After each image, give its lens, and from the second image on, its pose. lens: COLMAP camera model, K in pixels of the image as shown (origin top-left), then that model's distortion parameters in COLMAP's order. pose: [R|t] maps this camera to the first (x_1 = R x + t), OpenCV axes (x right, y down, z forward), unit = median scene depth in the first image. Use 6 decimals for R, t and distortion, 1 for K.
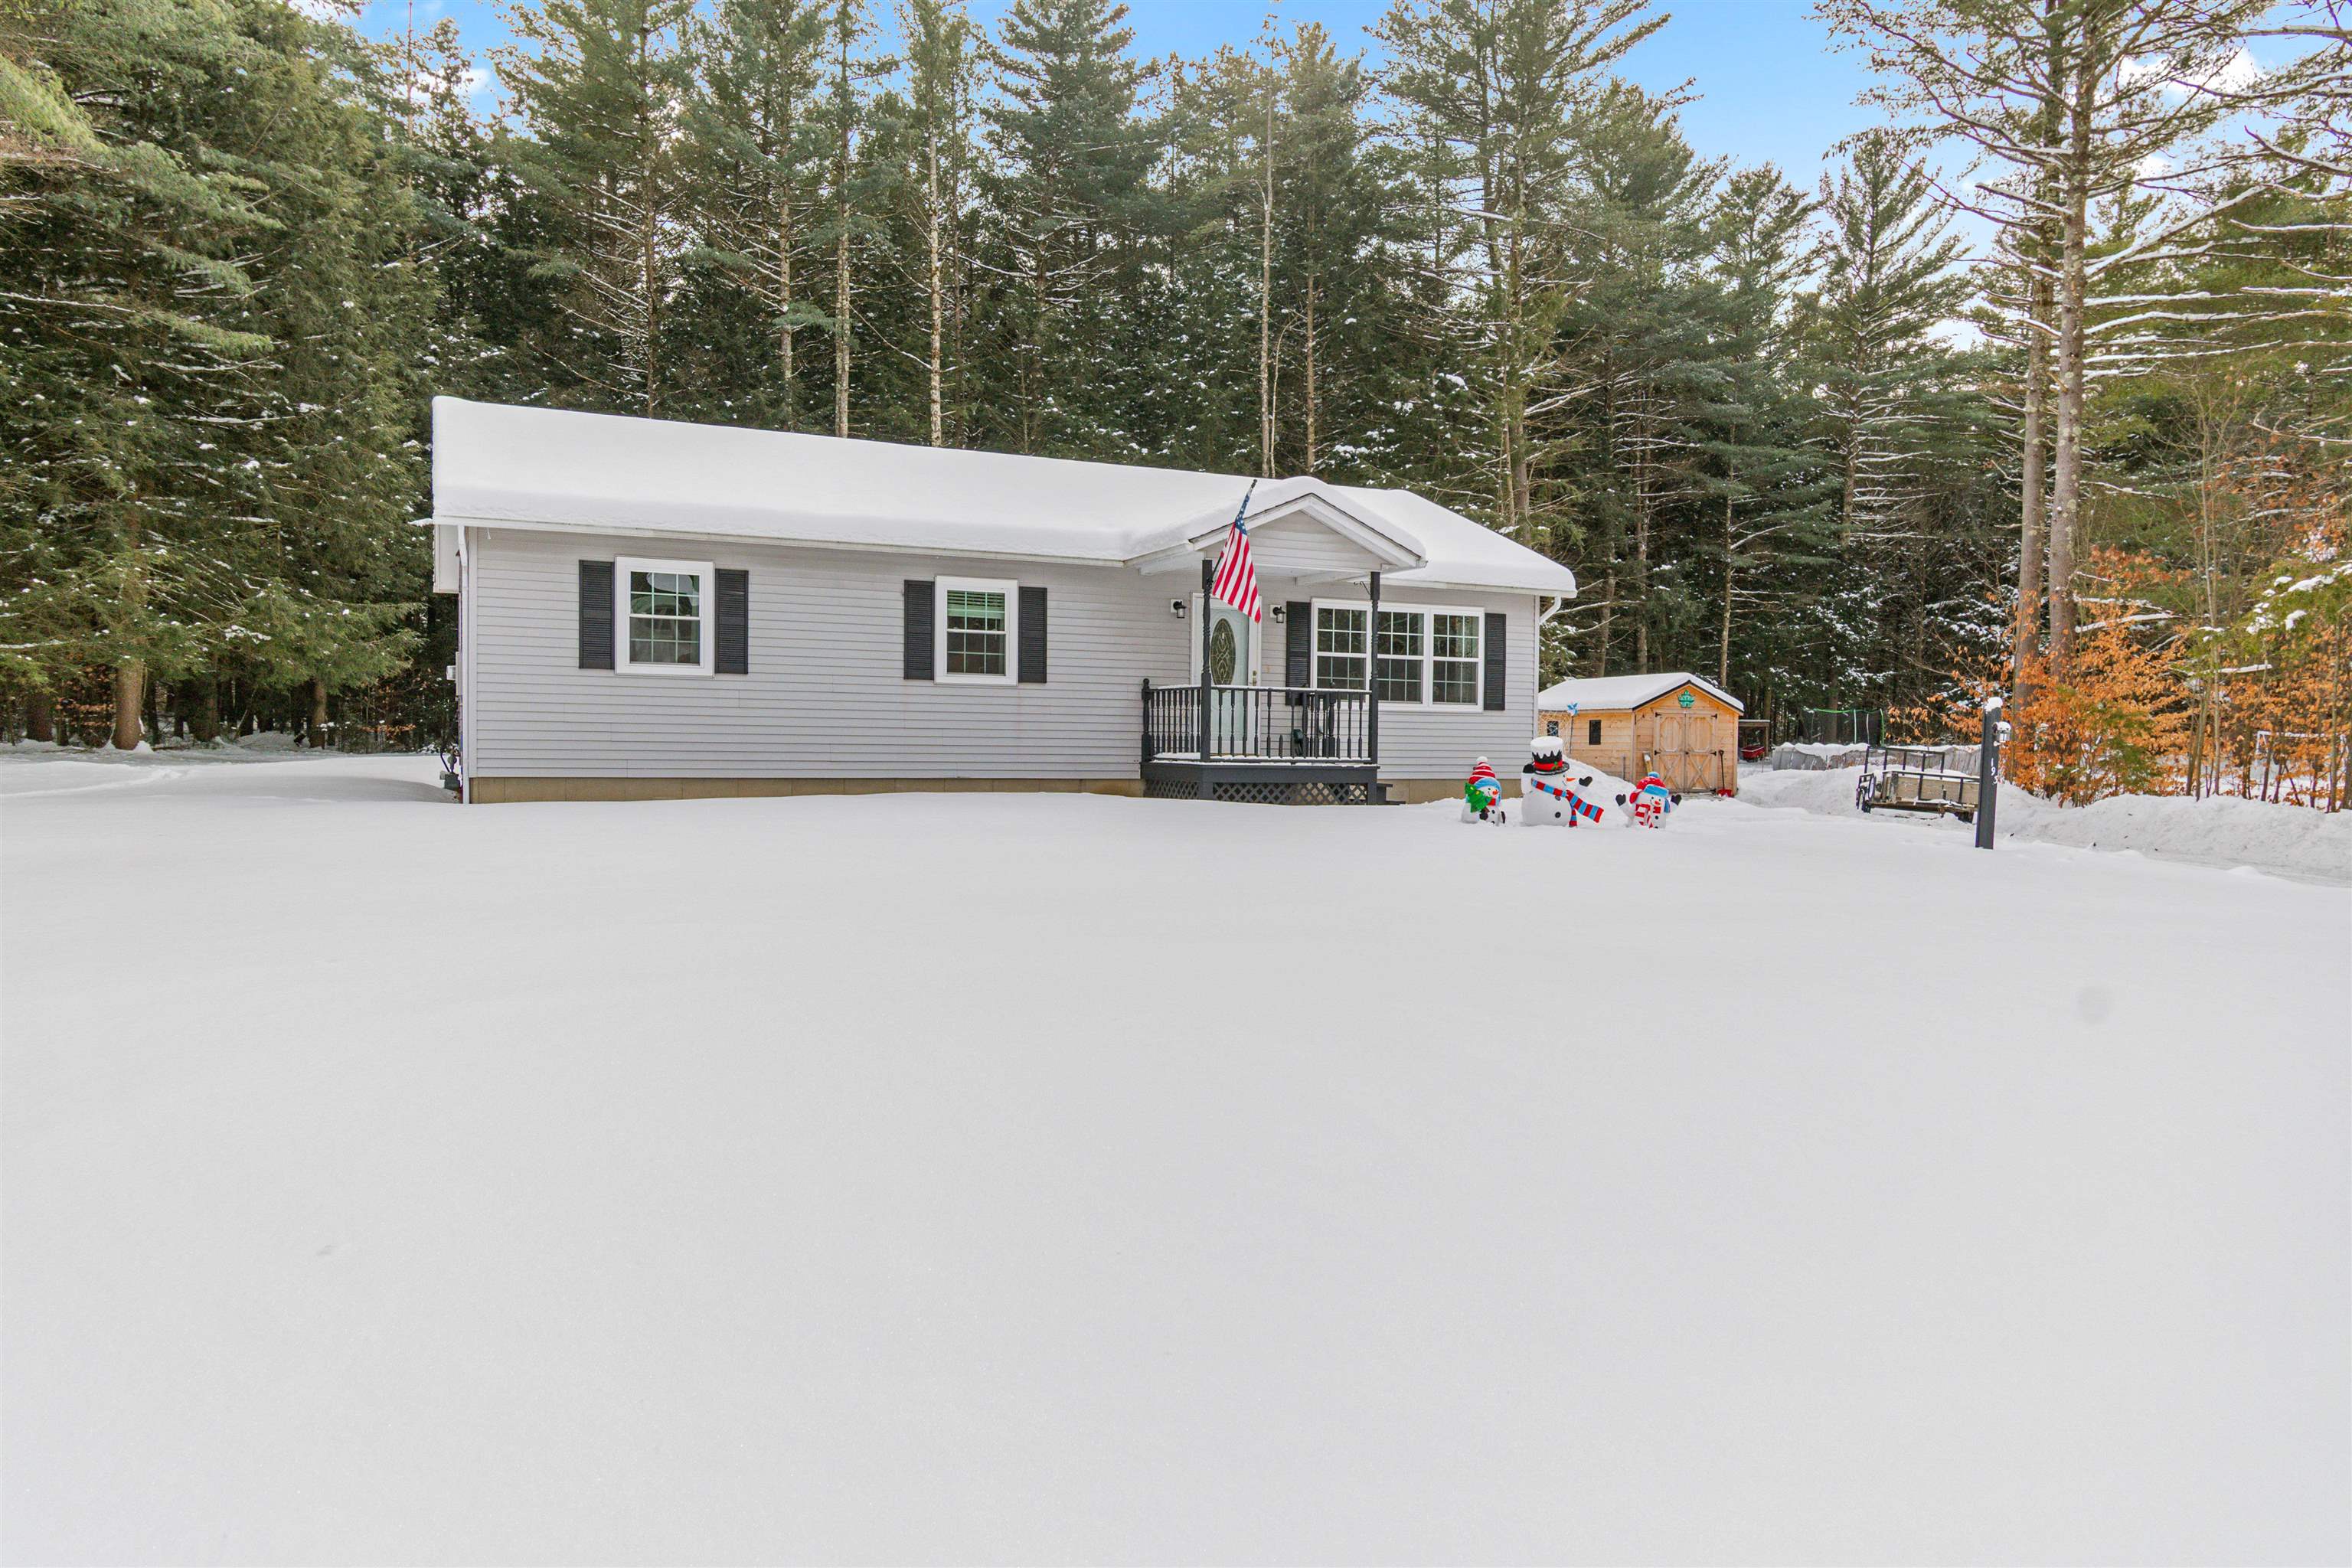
lens RADIAL K [[1521.1, 0, 1176.3], [0, 1521.1, 819.7], [0, 0, 1]] dist [-0.003939, -0.000754]
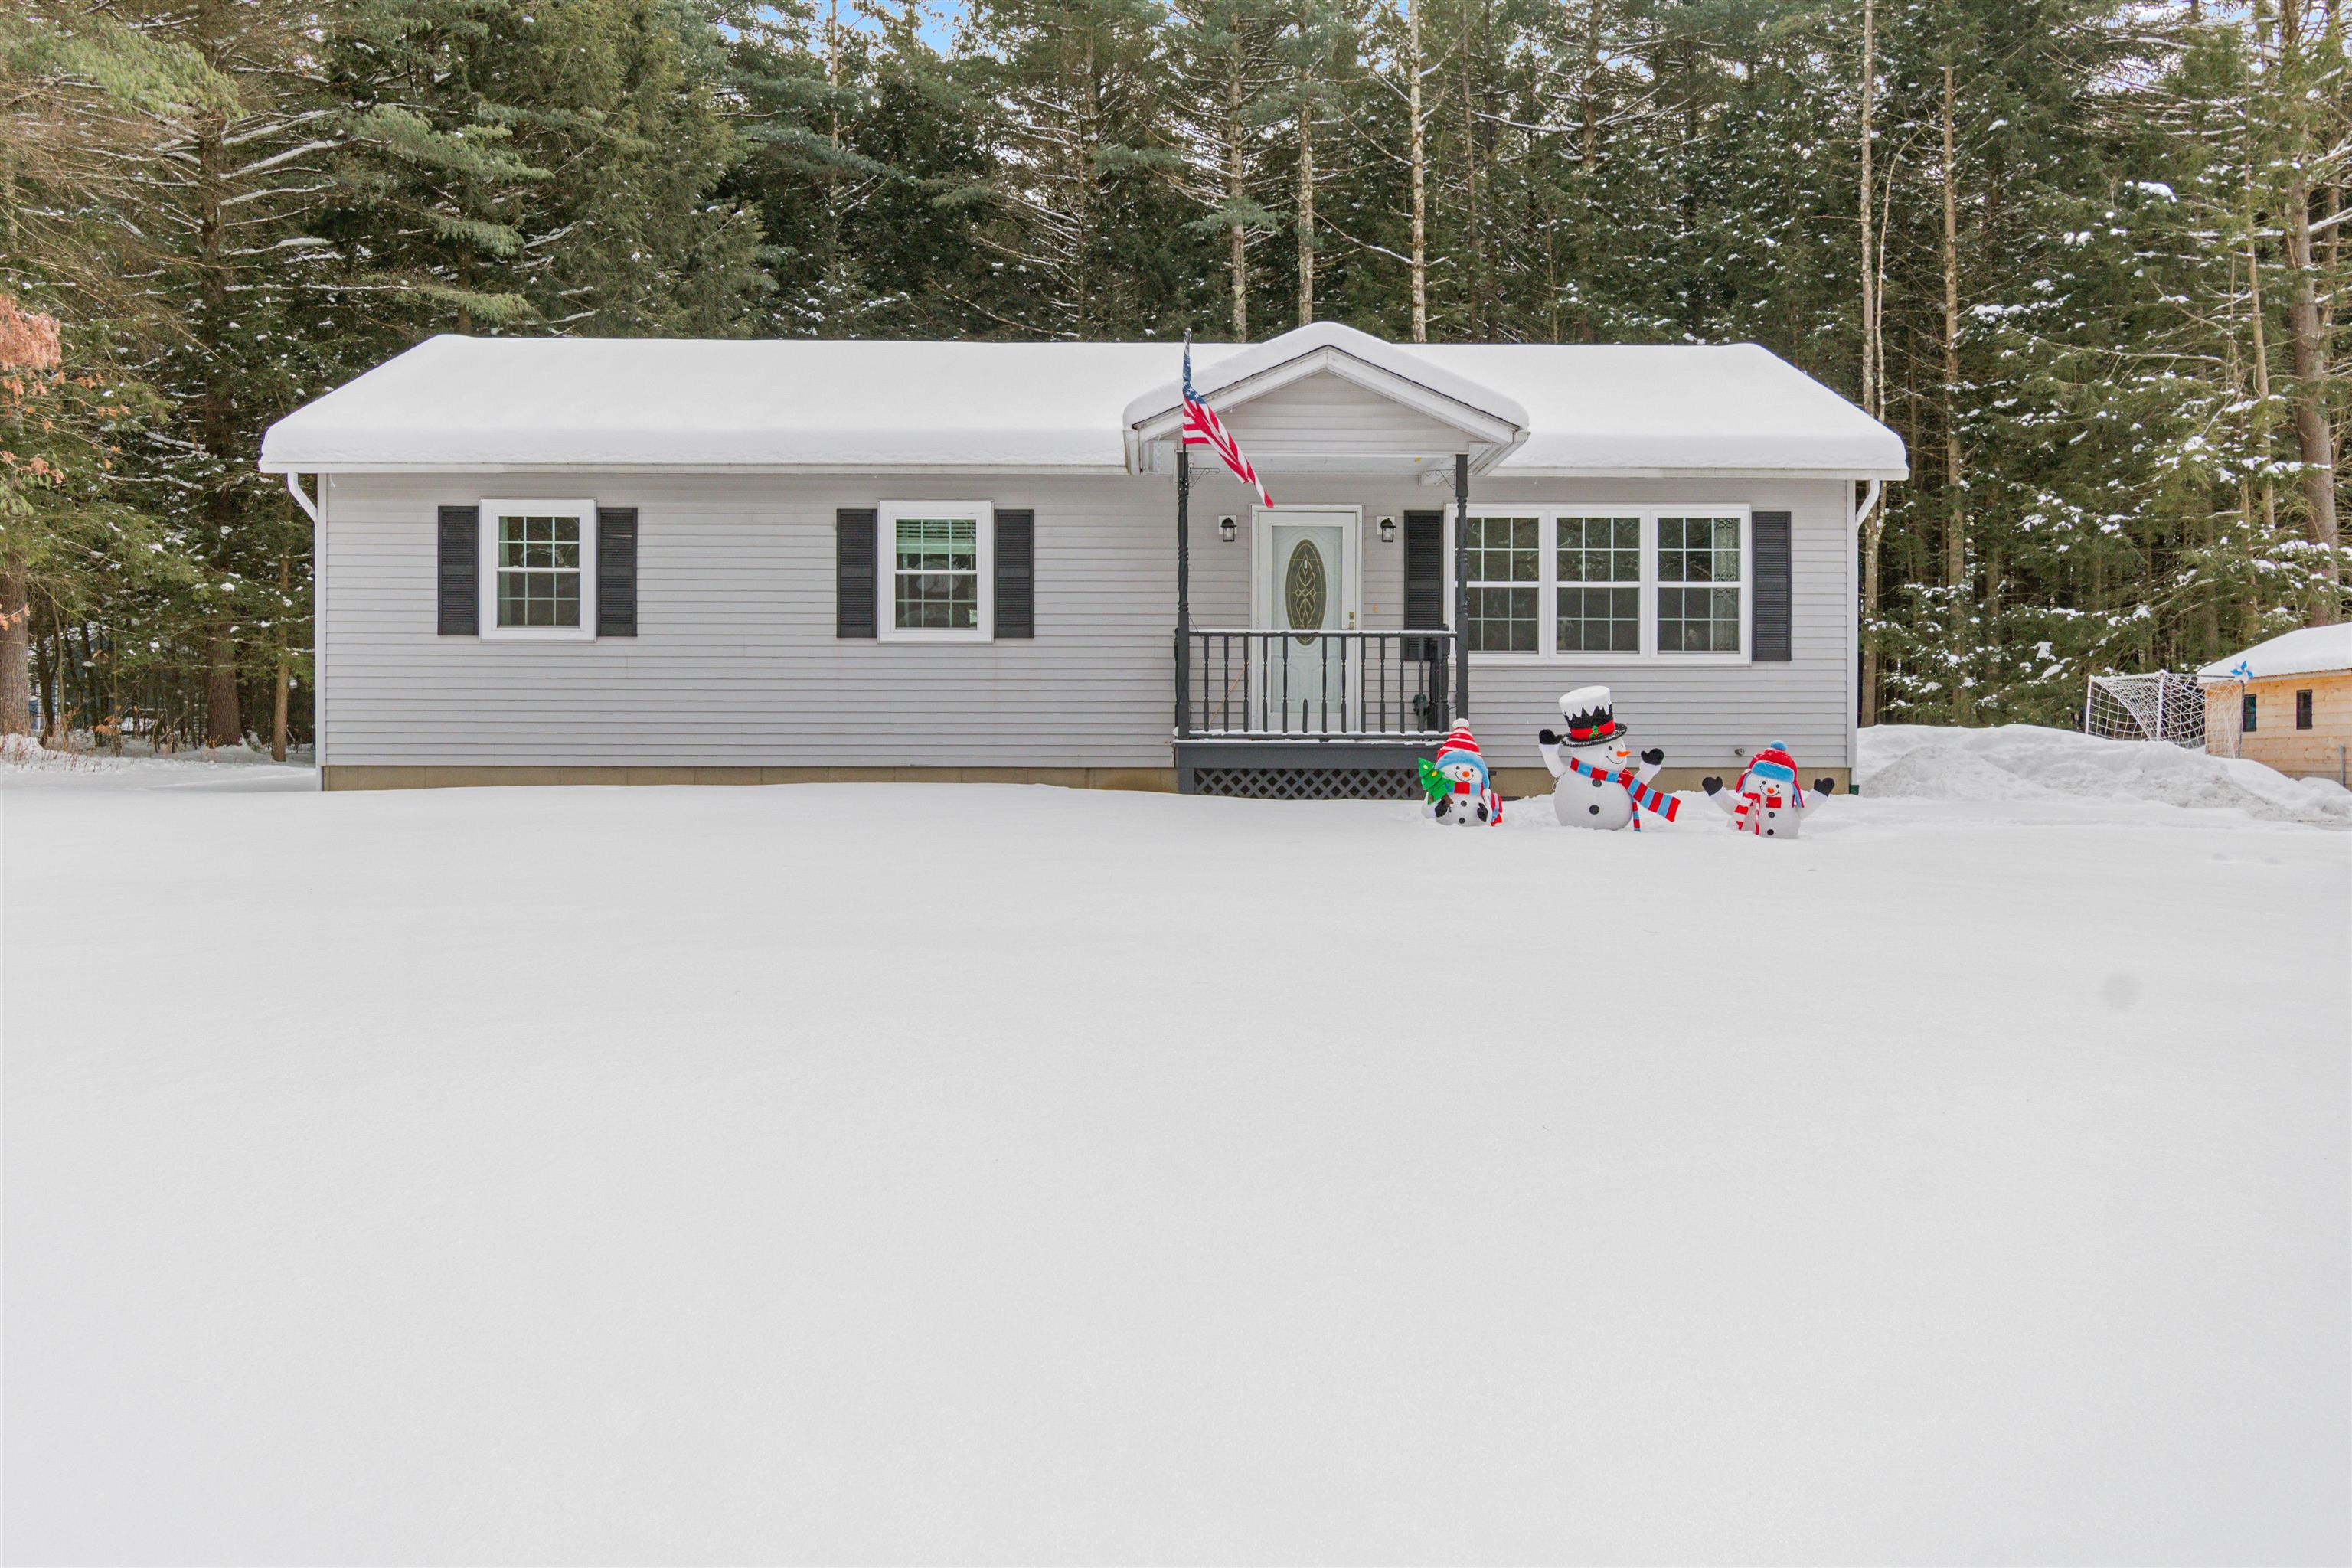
lens RADIAL K [[1937.3, 0, 1176.0], [0, 1937.3, 784.0], [0, 0, 1]] dist [0.002588, 0.000798]
pose [[0.915228, -0.005370, -0.402902, 0.361491], [-0.010050, 0.999296, -0.036150, 0.014683], [0.402812, 0.037135, 0.914529, 0.172073]]
